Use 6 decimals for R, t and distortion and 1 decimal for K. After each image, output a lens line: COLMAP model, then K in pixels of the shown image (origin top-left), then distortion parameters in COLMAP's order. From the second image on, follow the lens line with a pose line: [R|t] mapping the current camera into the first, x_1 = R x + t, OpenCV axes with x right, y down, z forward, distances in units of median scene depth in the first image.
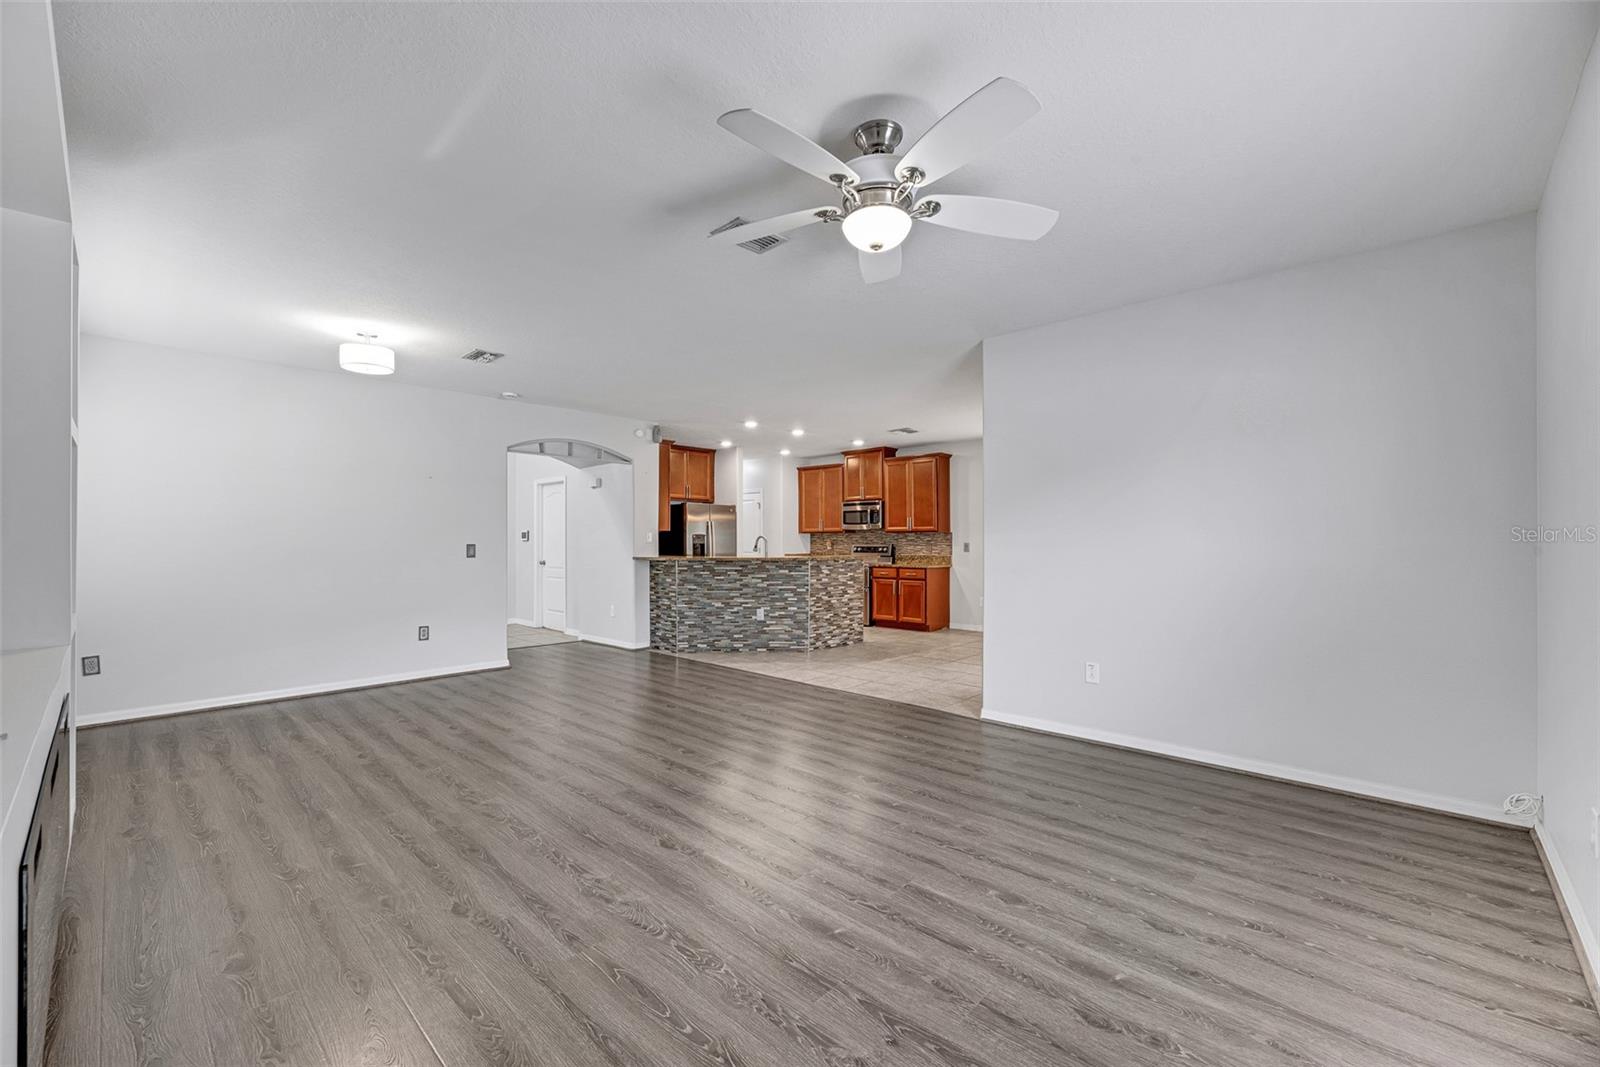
lens RADIAL K [[665.5, 0, 795.7], [0, 665.5, 538.3], [0, 0, 1]] dist [-0.003563, -0.000284]
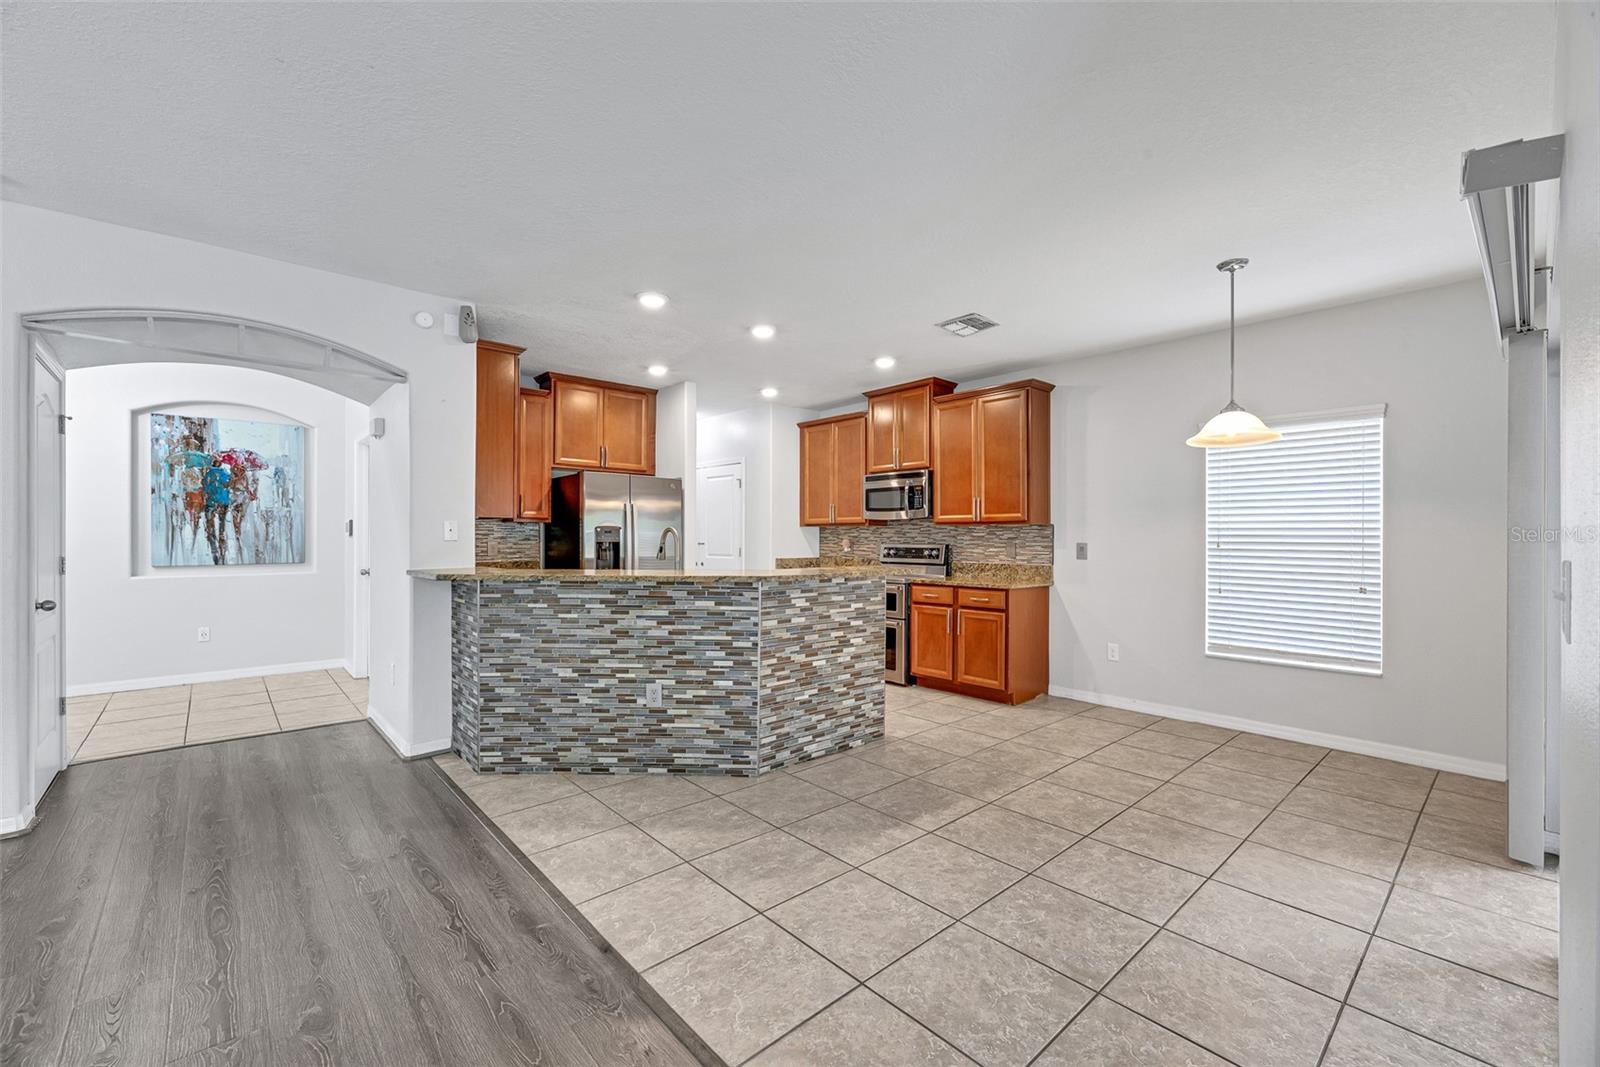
lens RADIAL K [[665.5, 0, 795.7], [0, 665.5, 538.3], [0, 0, 1]] dist [-0.003563, -0.000284]
pose [[0.995999, 0.004042, -0.089276, 0.079393], [-0.003487, 0.999974, 0.006370, 0.000477], [0.089299, -0.006034, 0.995987, 0.492581]]
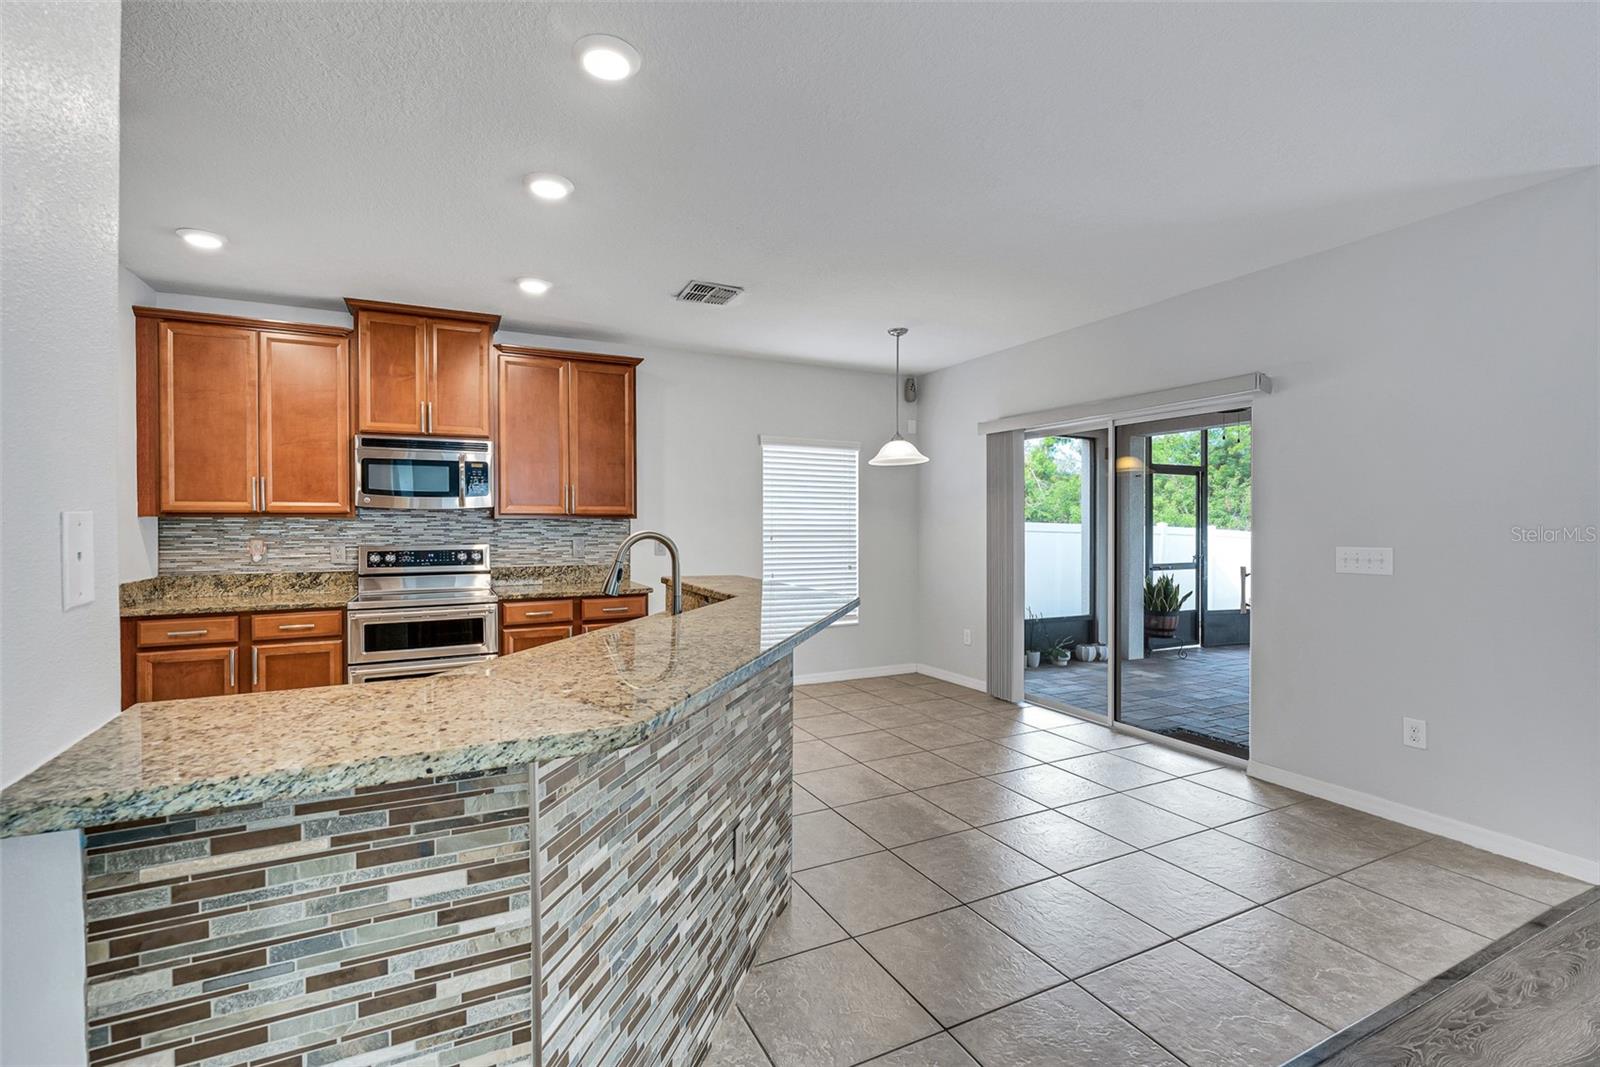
lens RADIAL K [[685.8, 0, 809.1], [0, 685.8, 526.2], [0, 0, 1]] dist [-0.001242, 0.000136]
pose [[0.345941, -0.001399, 0.938255, -0.262691], [-0.003708, 0.999989, 0.002858, -0.005985], [-0.938249, -0.004467, 0.345932, 0.807968]]
